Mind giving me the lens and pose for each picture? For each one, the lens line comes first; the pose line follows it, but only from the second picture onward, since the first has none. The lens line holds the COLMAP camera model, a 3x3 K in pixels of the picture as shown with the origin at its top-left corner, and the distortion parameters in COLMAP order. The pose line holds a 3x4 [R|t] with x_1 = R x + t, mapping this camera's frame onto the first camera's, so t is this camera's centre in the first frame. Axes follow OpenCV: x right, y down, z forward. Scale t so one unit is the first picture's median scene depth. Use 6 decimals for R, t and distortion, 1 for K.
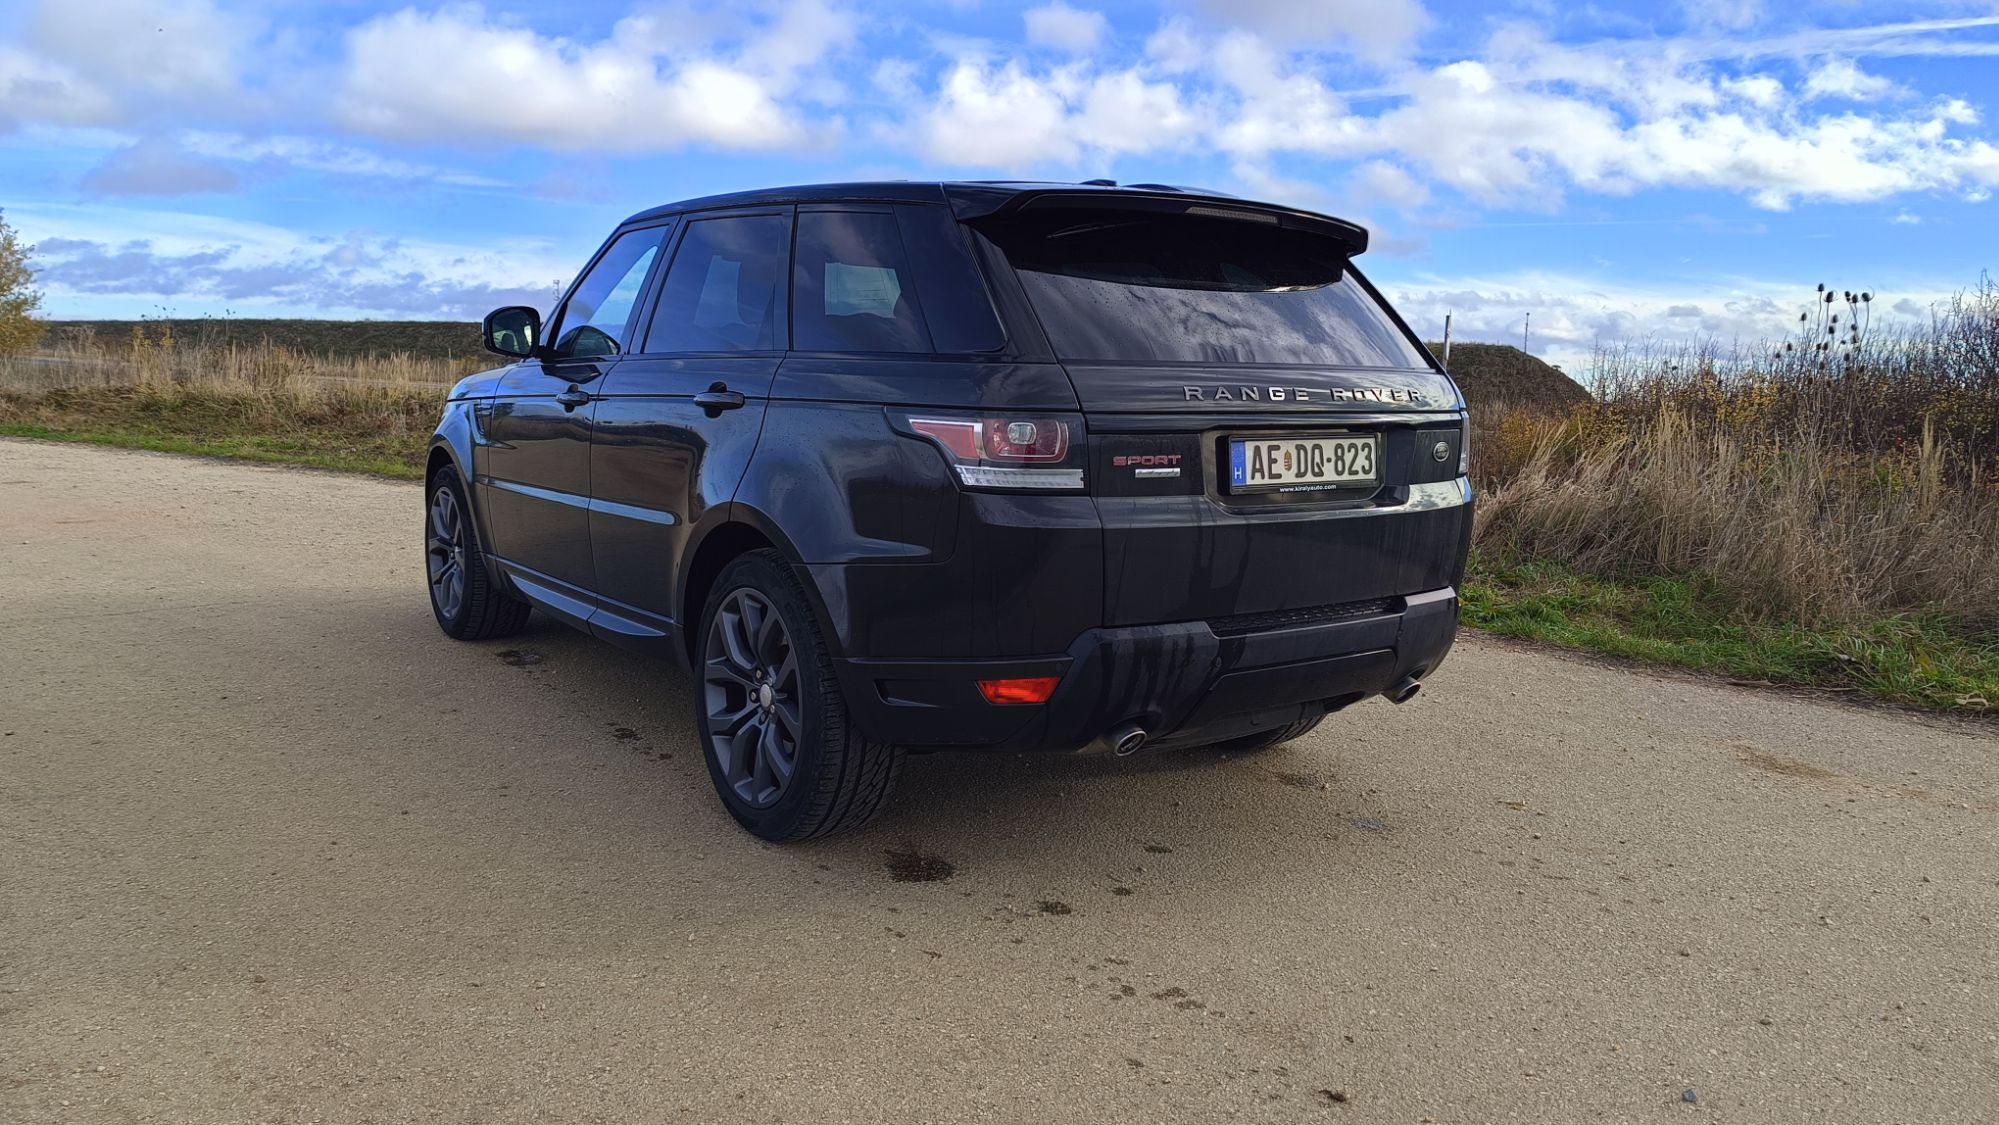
lens RADIAL K [[1368.0, 0, 992.4], [0, 1368.0, 591.0], [0, 0, 1]] dist [0.057731, -0.064353]
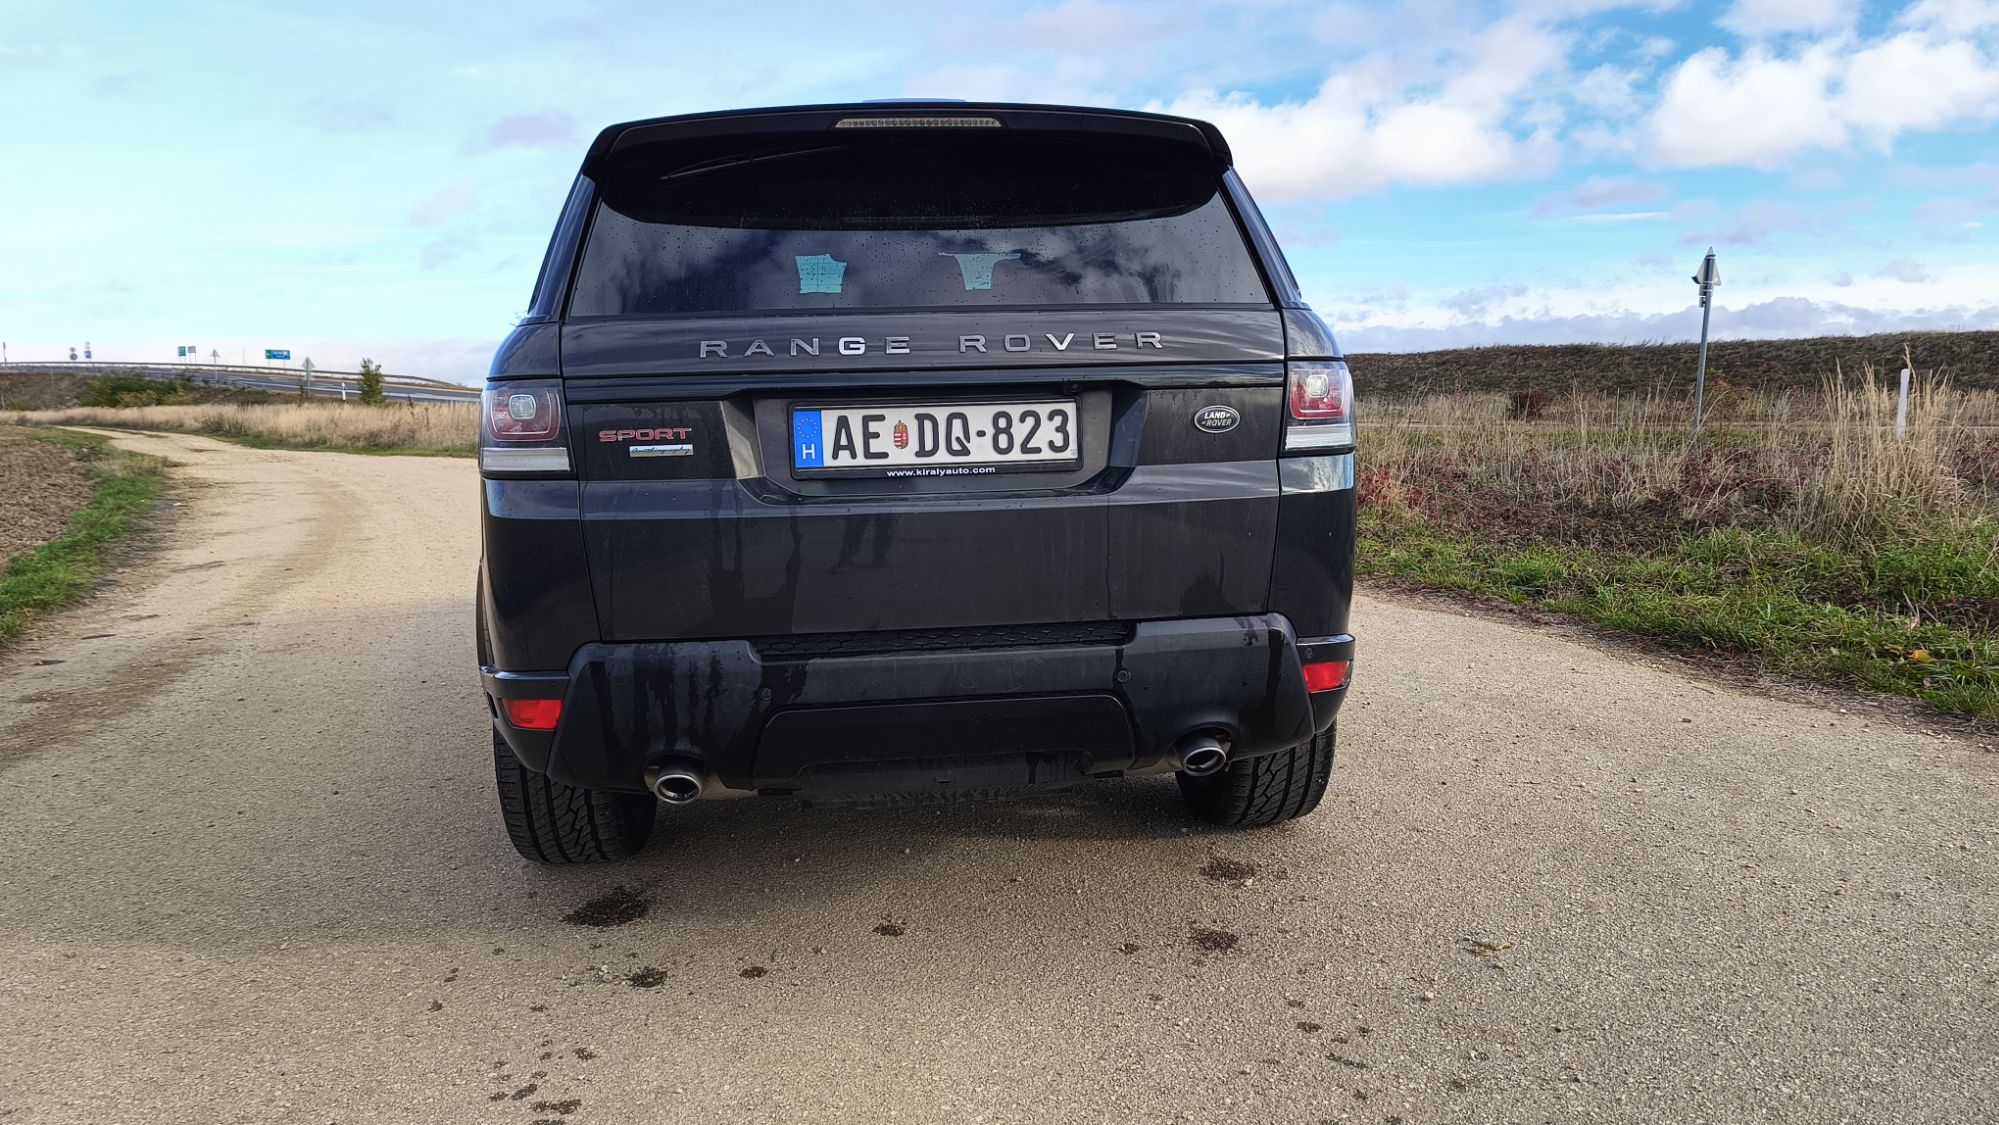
lens RADIAL K [[1368.0, 0, 992.4], [0, 1368.0, 591.0], [0, 0, 1]] dist [0.057731, -0.064353]
pose [[0.871072, 0.020509, -0.490727, 0.631688], [-0.033999, 0.999249, -0.018588, 0.003400], [0.489978, 0.032876, 0.871115, 0.370005]]
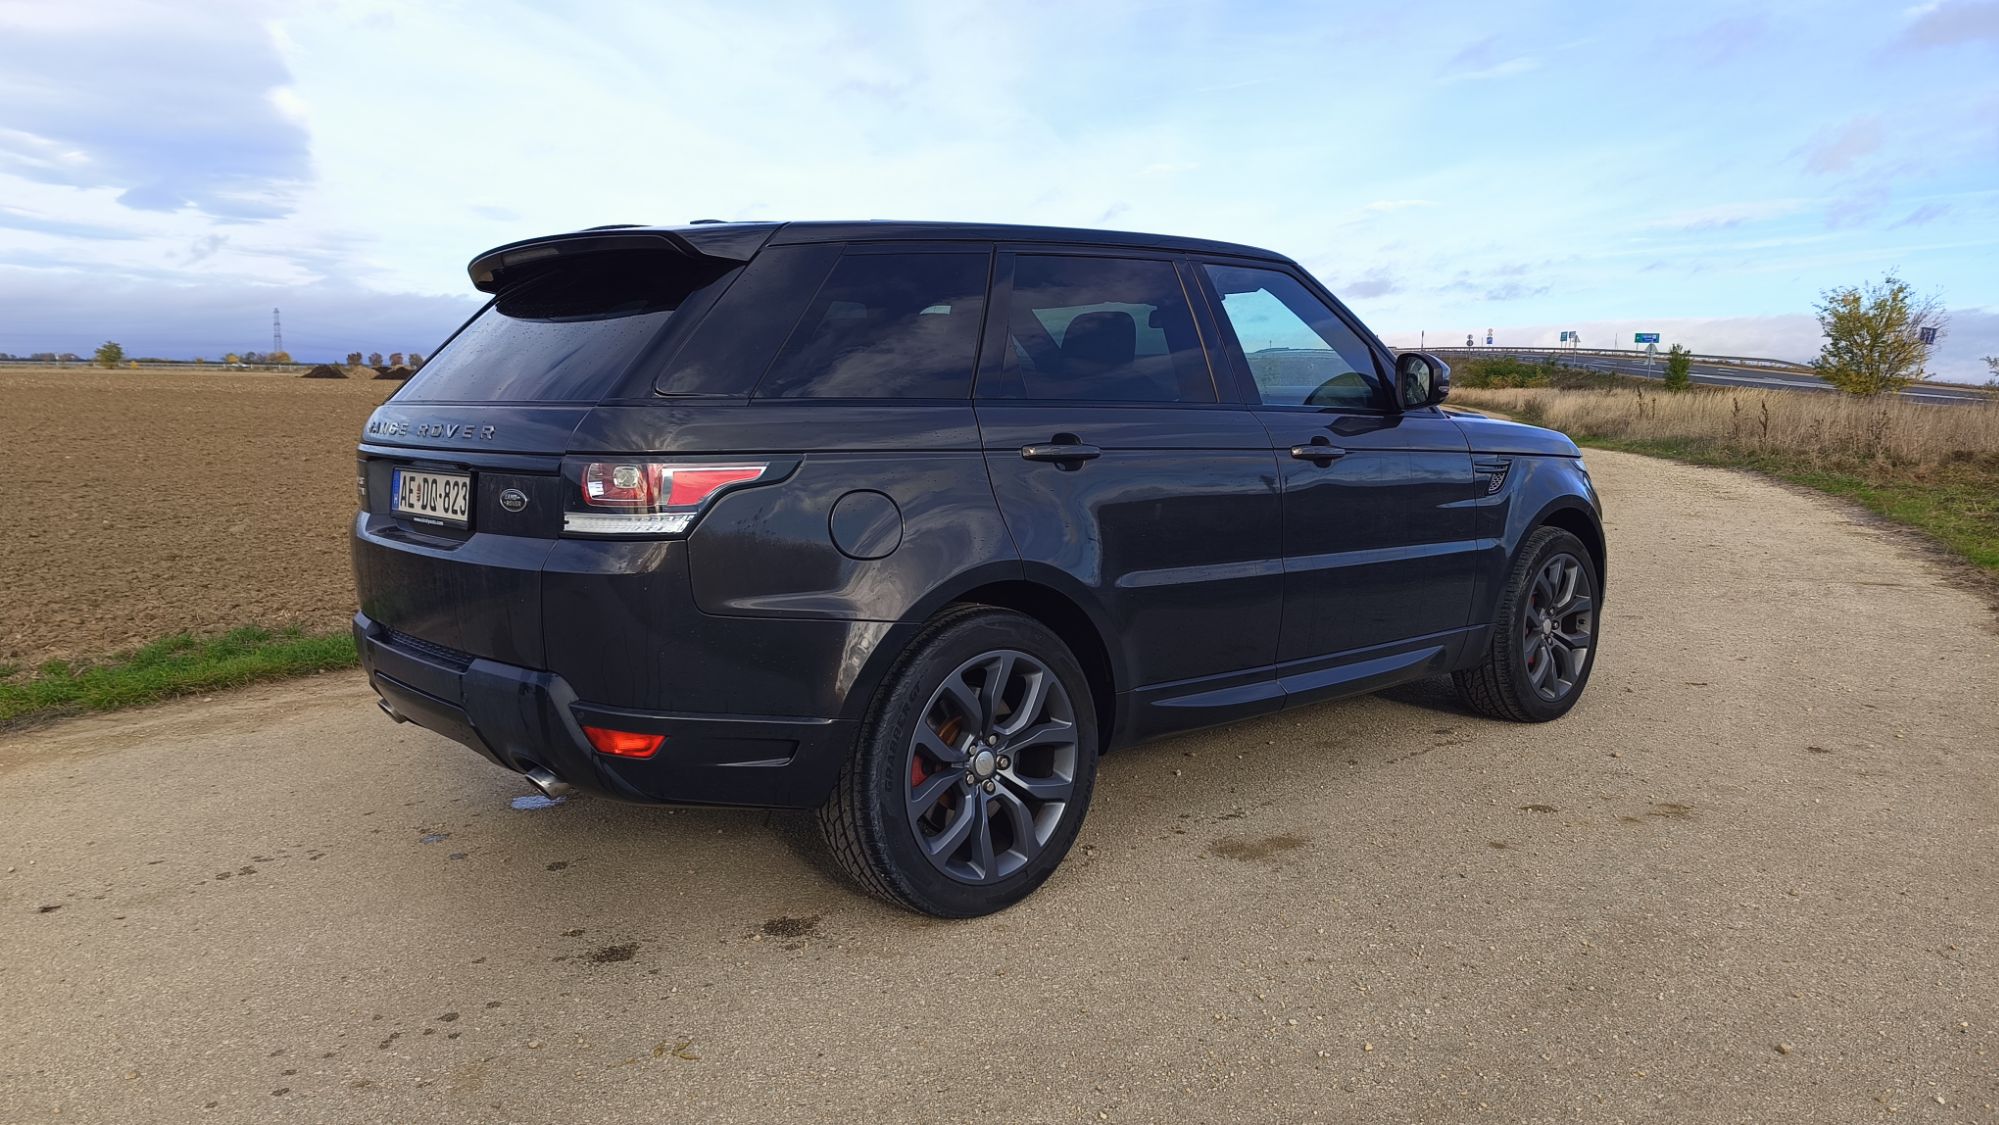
lens RADIAL K [[1368.0, 0, 992.4], [0, 1368.0, 591.0], [0, 0, 1]] dist [0.057731, -0.064353]
pose [[0.102846, 0.113059, -0.988251, 1.307755], [-0.159783, 0.982495, 0.095772, -0.191488], [0.981780, 0.148056, 0.119111, 1.315471]]
